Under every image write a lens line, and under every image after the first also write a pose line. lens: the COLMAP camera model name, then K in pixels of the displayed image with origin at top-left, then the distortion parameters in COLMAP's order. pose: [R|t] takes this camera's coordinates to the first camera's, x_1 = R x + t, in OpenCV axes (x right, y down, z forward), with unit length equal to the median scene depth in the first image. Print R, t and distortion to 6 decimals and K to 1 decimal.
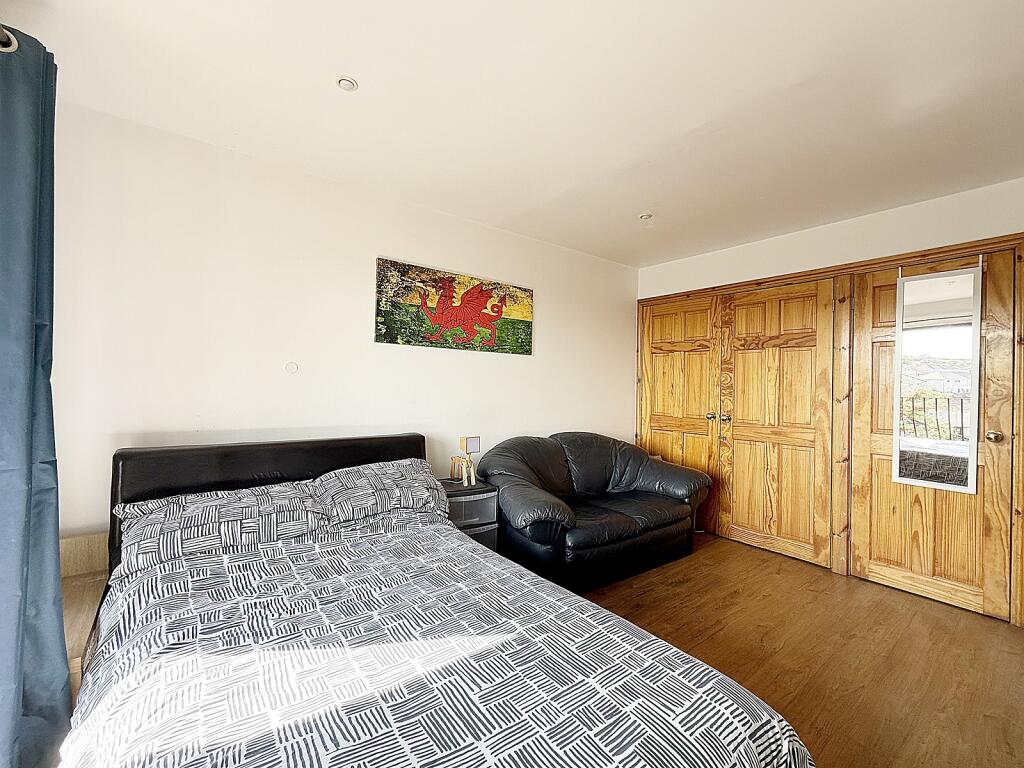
lens RADIAL K [[417.6, 0, 511.3], [0, 417.6, 384.4], [0, 0, 1]] dist [-0.002776, -0.000641]
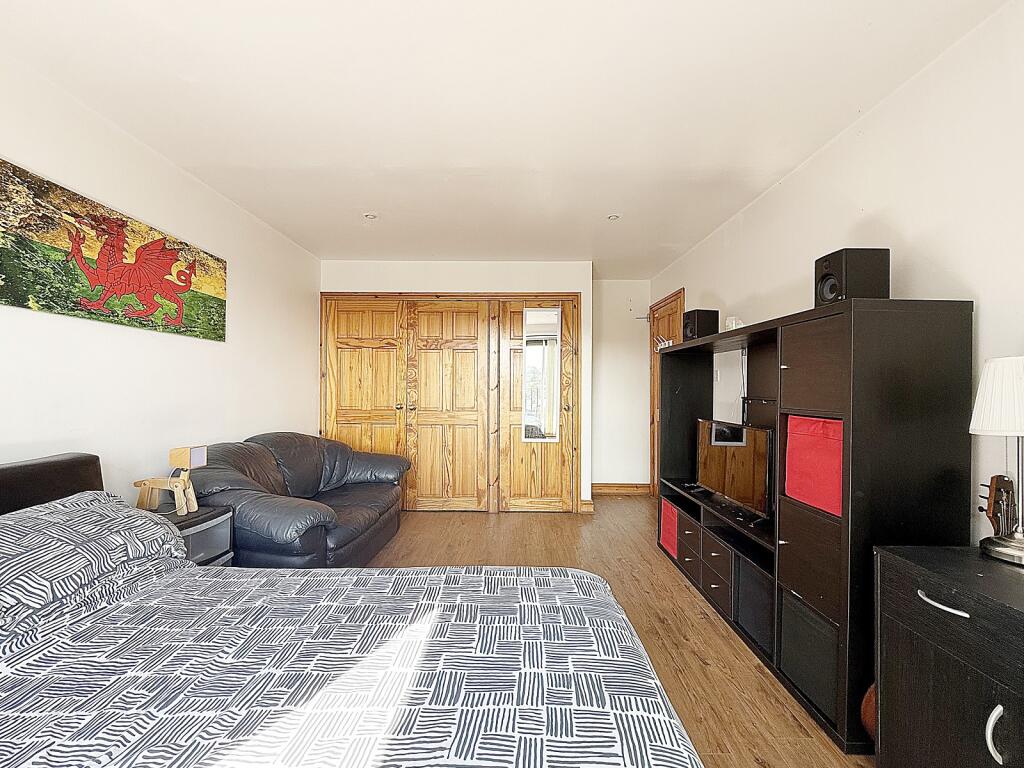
lens RADIAL K [[417.6, 0, 510.1], [0, 417.6, 386.2], [0, 0, 1]] dist [-0.002776, -0.000641]
pose [[0.624635, -0.014696, 0.780778, -0.271187], [0.006811, 0.999887, 0.013372, 0.009636], [-0.780887, -0.003035, 0.624665, 0.077408]]
